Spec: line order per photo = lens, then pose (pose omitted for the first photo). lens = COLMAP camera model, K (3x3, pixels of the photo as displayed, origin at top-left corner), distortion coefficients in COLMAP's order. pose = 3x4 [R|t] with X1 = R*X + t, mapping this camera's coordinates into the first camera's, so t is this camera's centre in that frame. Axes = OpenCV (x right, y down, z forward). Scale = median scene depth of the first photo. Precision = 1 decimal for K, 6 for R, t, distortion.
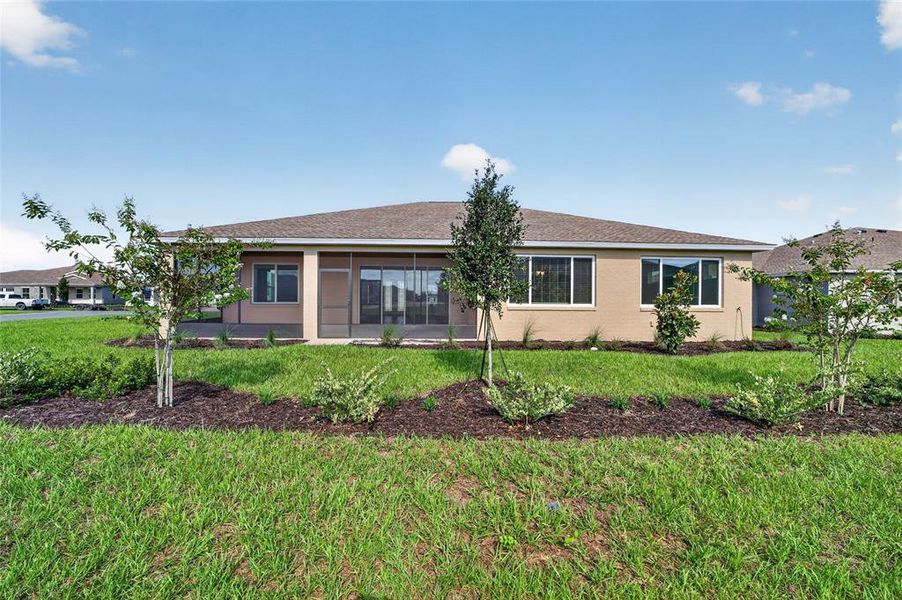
lens RADIAL K [[348.5, 0, 451.2], [0, 348.5, 299.4], [0, 0, 1]] dist [-0.016538, -0.000055]
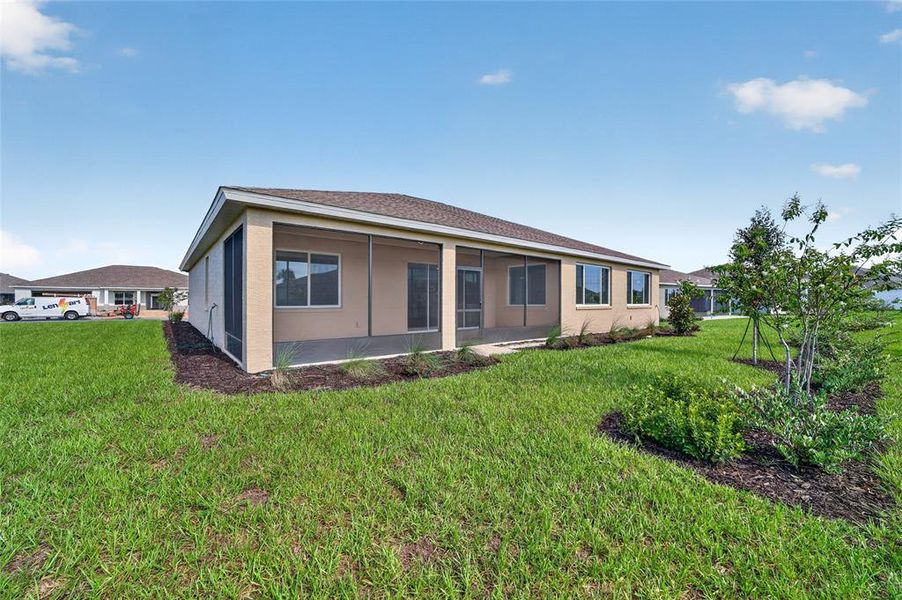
lens RADIAL K [[348.5, 0, 450.9], [0, 348.5, 300.7], [0, 0, 1]] dist [-0.016538, -0.000055]
pose [[0.807442, -0.004269, 0.589932, -0.862674], [0.002199, 0.999989, 0.004226, -0.006618], [-0.589943, -0.002115, 0.807442, 0.309398]]
